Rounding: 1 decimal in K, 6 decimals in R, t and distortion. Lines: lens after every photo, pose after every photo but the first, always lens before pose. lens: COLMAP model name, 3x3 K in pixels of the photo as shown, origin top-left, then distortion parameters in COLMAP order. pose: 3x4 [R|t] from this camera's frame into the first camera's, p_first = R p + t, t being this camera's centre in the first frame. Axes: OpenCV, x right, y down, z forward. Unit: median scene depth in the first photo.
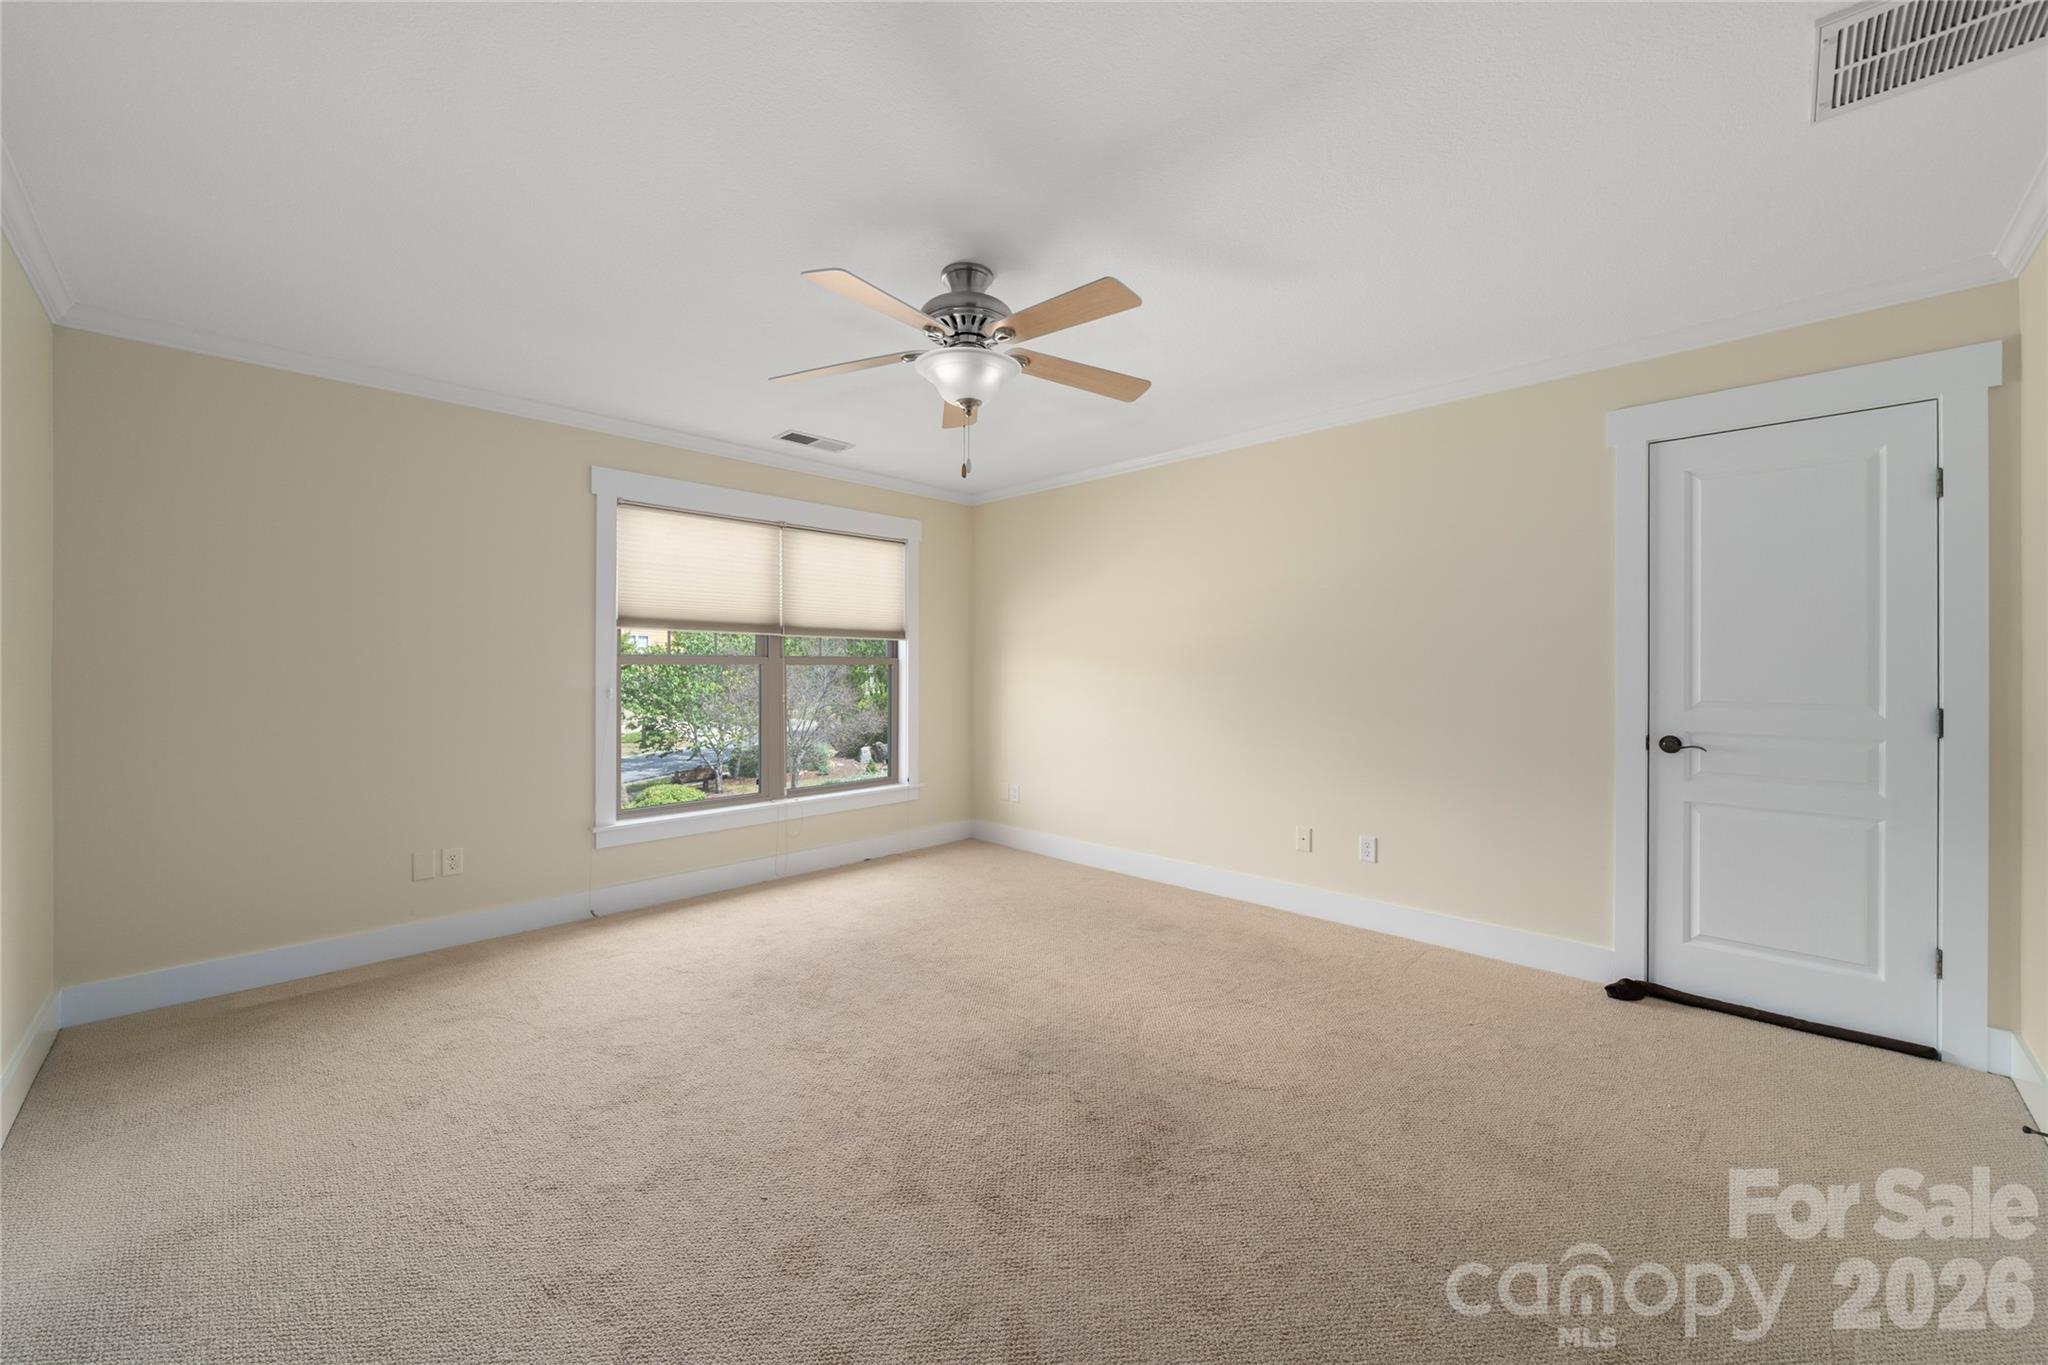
lens RADIAL K [[743.9, 0, 1028.8], [0, 743.9, 679.9], [0, 0, 1]] dist [-0.004372, 0.000480]
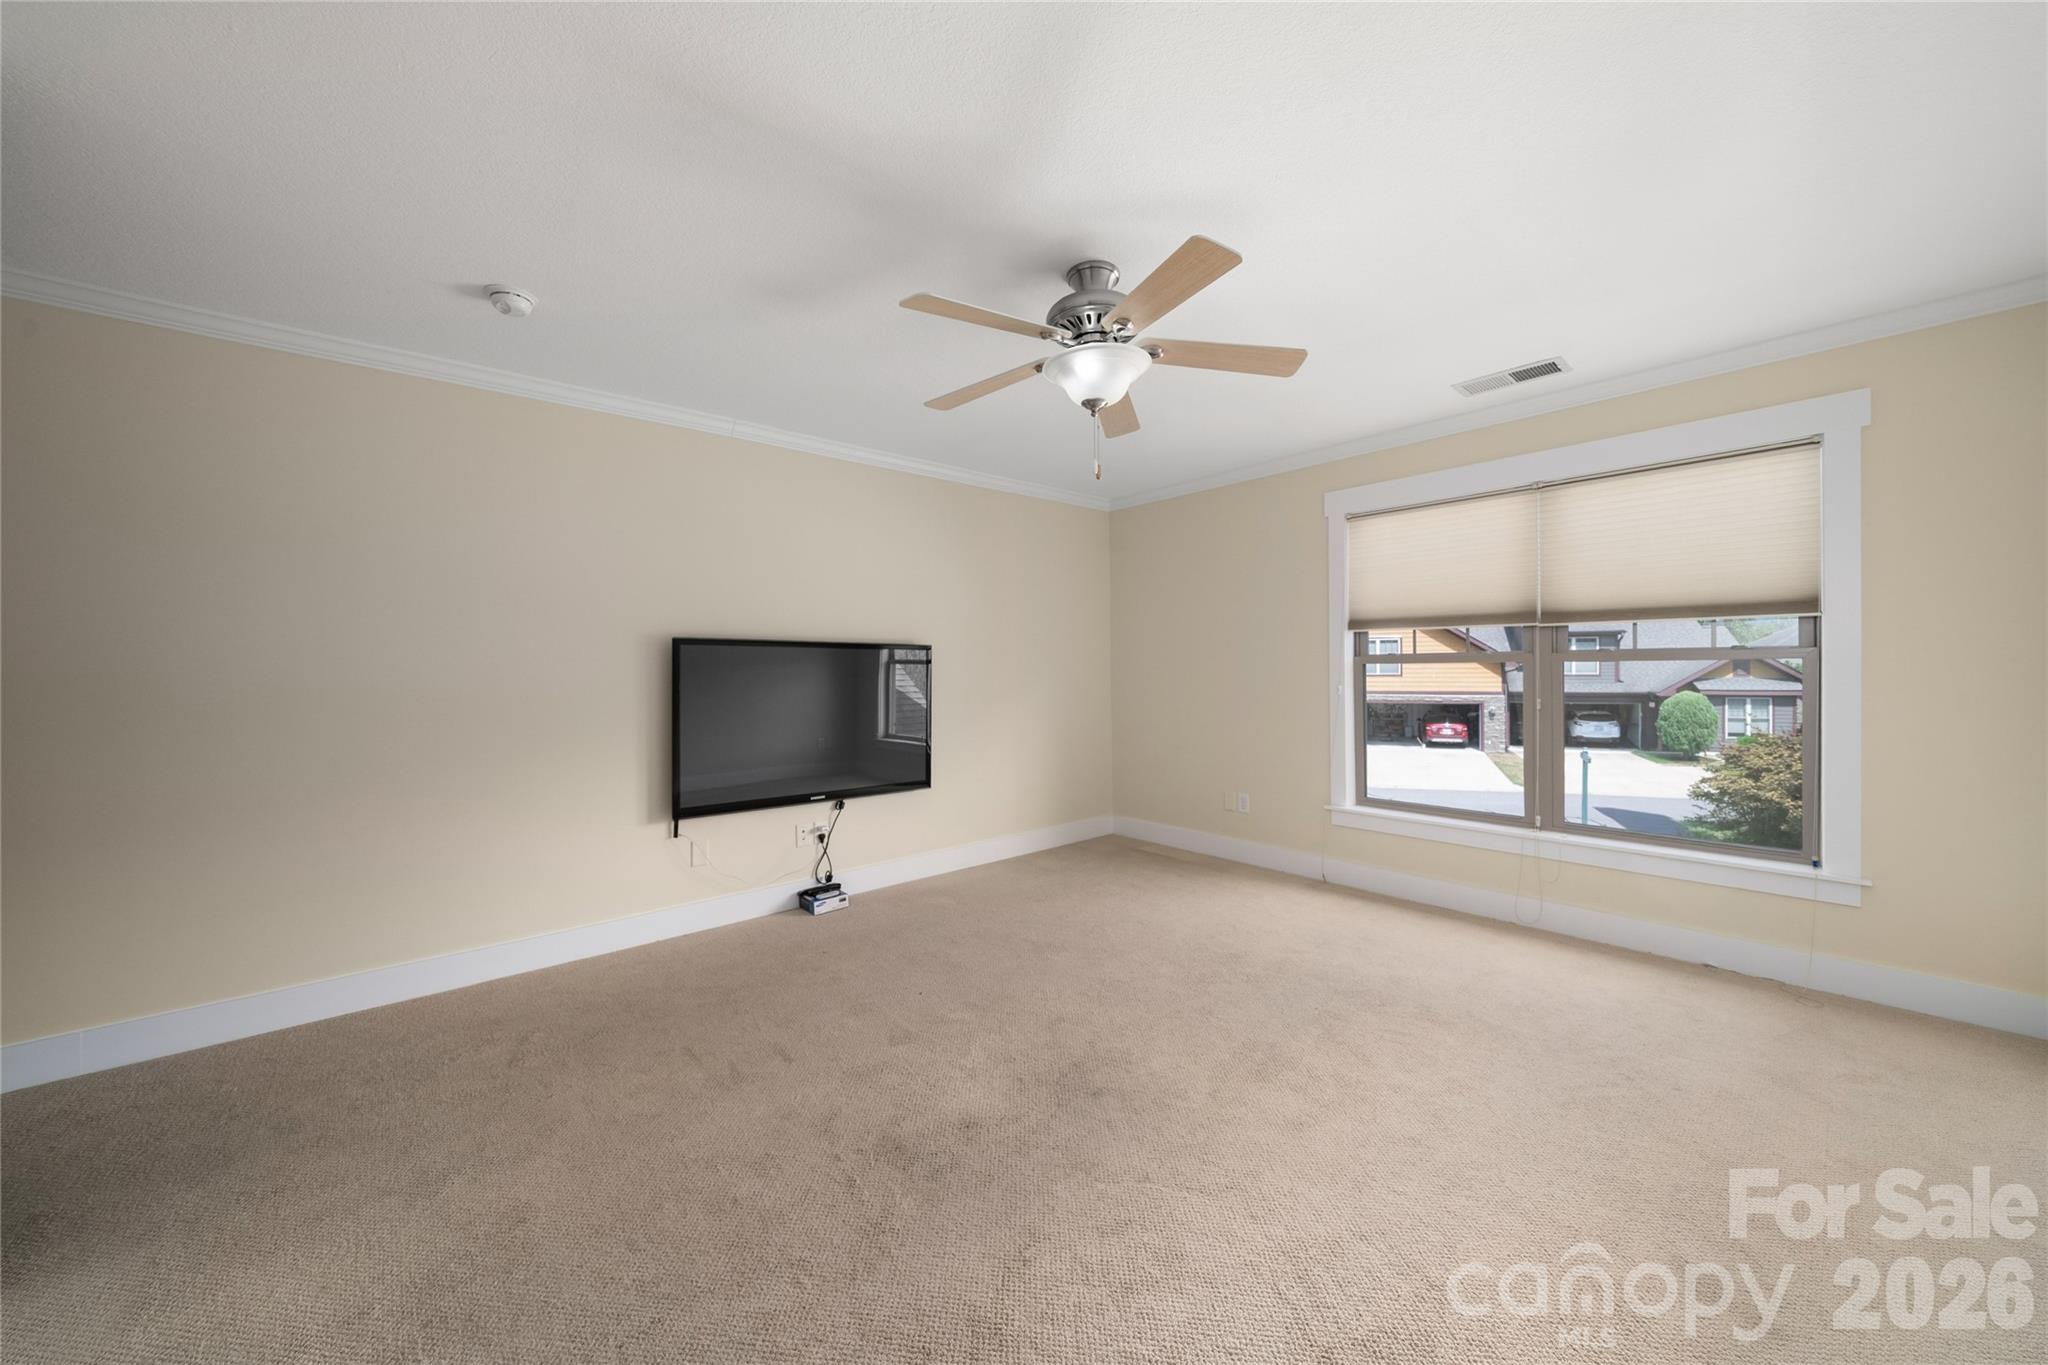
lens RADIAL K [[708.5, 0, 1029.1], [0, 708.5, 667.6], [0, 0, 1]] dist [-0.002939, -0.000186]
pose [[-0.047902, -0.002946, -0.998848, 0.534417], [-0.011778, 0.999928, -0.002384, -0.006558], [0.998783, 0.011650, -0.047933, 0.586069]]
